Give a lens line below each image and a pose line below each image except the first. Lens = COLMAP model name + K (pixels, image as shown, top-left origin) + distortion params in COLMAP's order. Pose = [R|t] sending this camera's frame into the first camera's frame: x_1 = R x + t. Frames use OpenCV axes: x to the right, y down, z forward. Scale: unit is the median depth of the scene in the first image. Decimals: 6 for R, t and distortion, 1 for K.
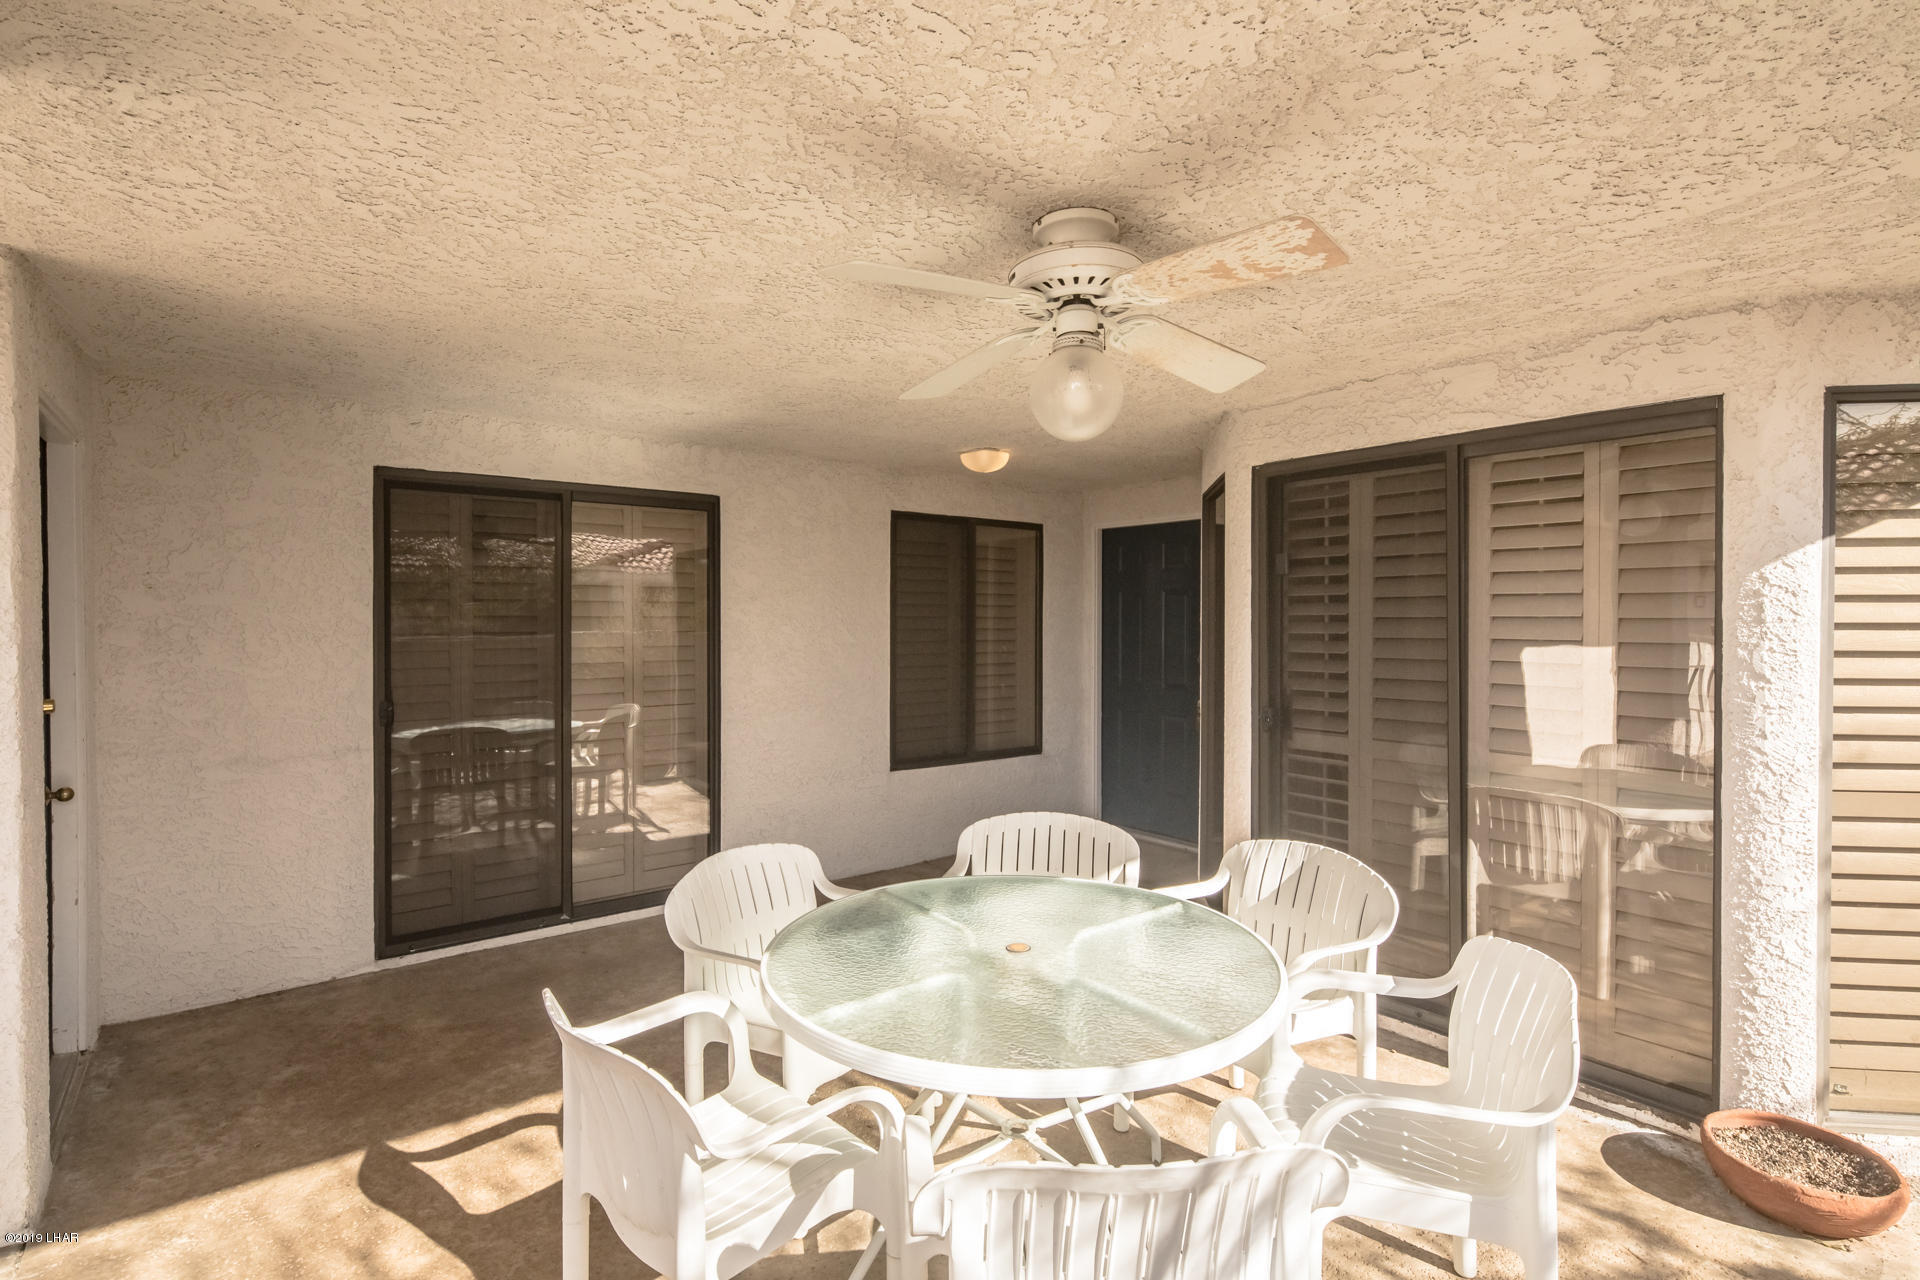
lens RADIAL K [[926.3, 0, 958.8], [0, 926.3, 627.0], [0, 0, 1]] dist [0.000234, 0.000282]
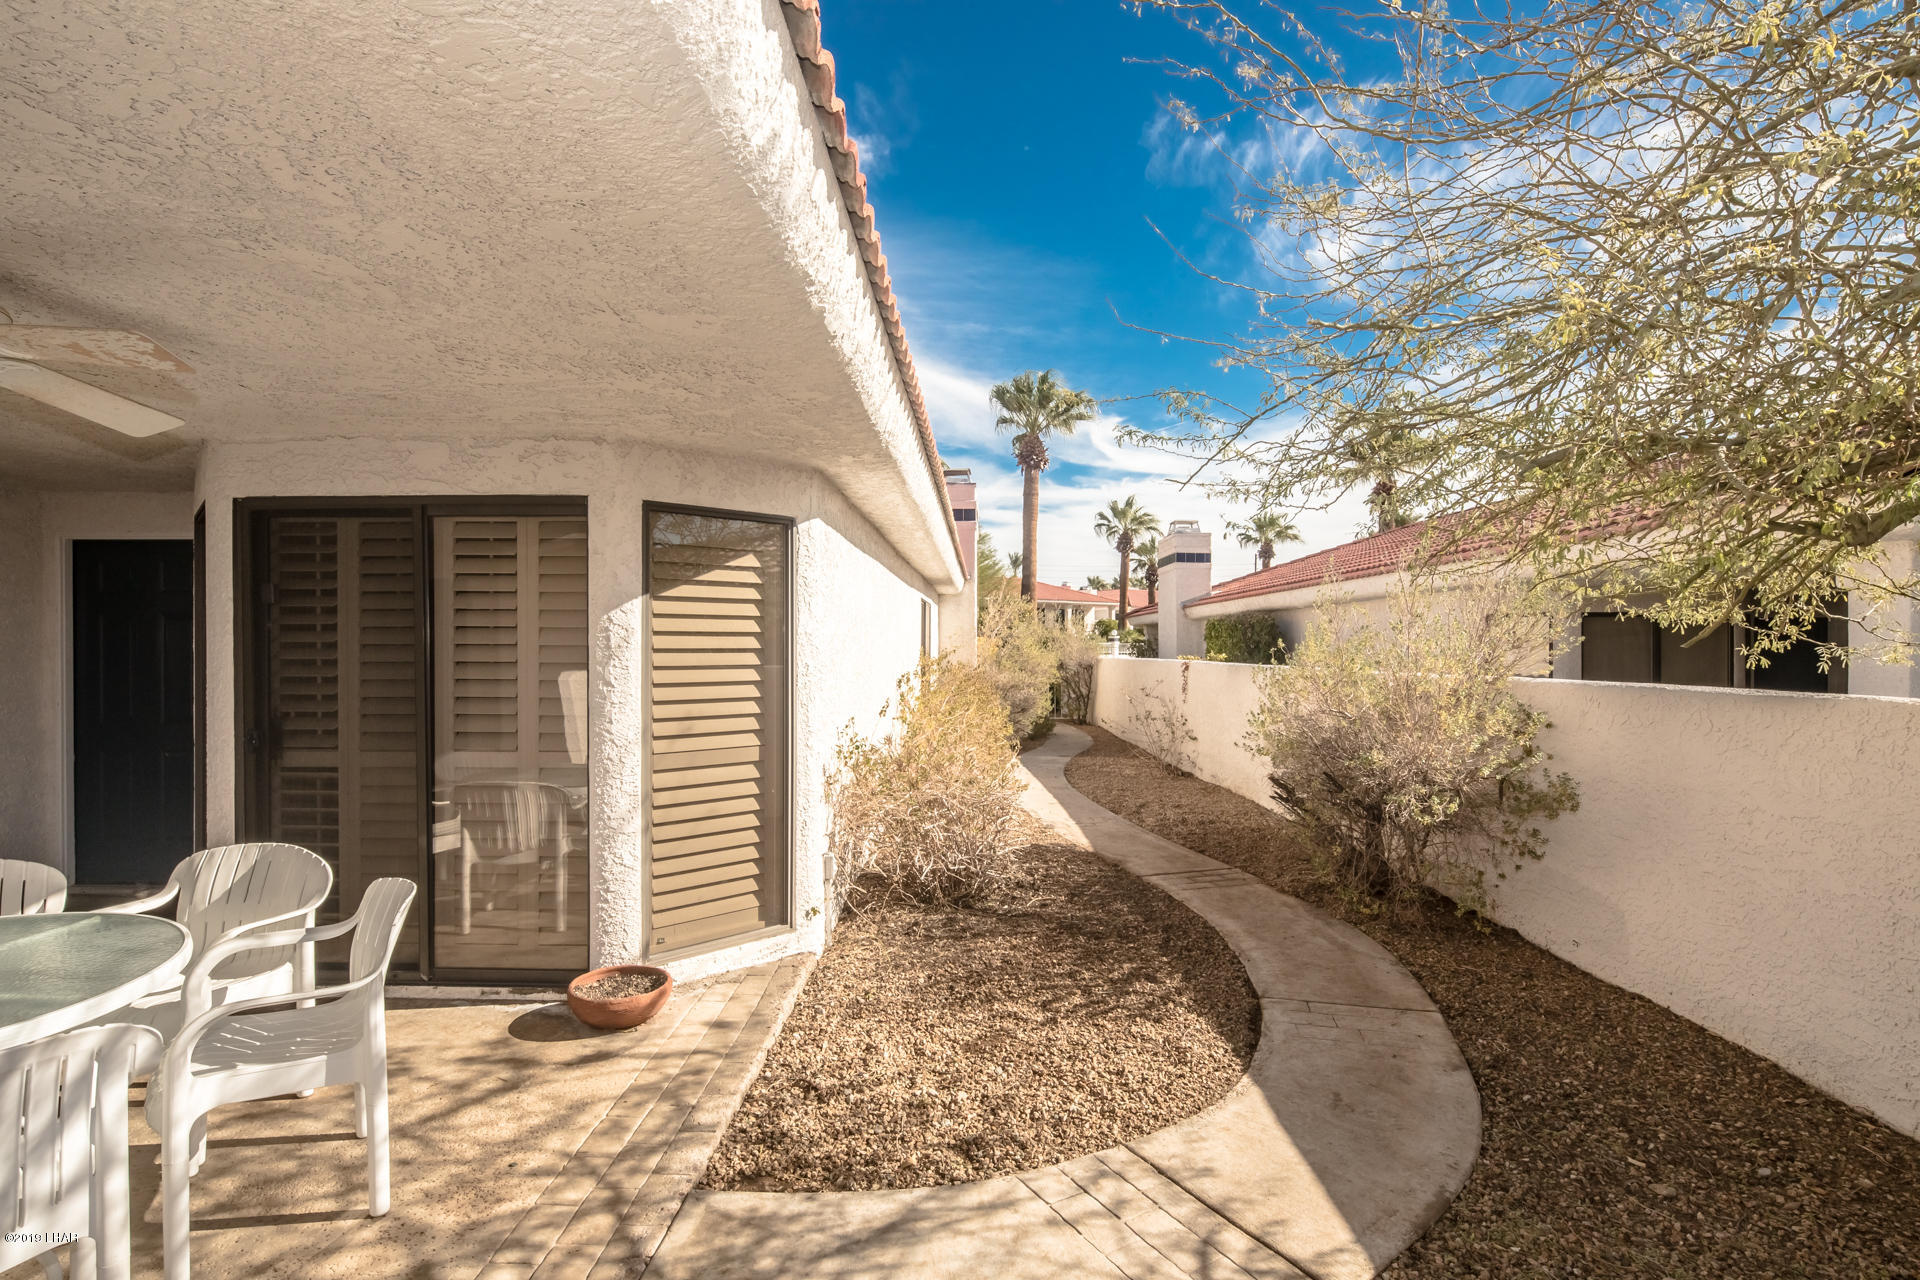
lens RADIAL K [[928.7, 0, 960.1], [0, 928.7, 657.8], [0, 0, 1]] dist [0.000615, 0.000016]
pose [[0.640837, -0.006112, 0.767653, 0.057717], [0.005144, 0.999980, 0.003667, 0.008371], [-0.767660, 0.001599, 0.640856, -0.419419]]
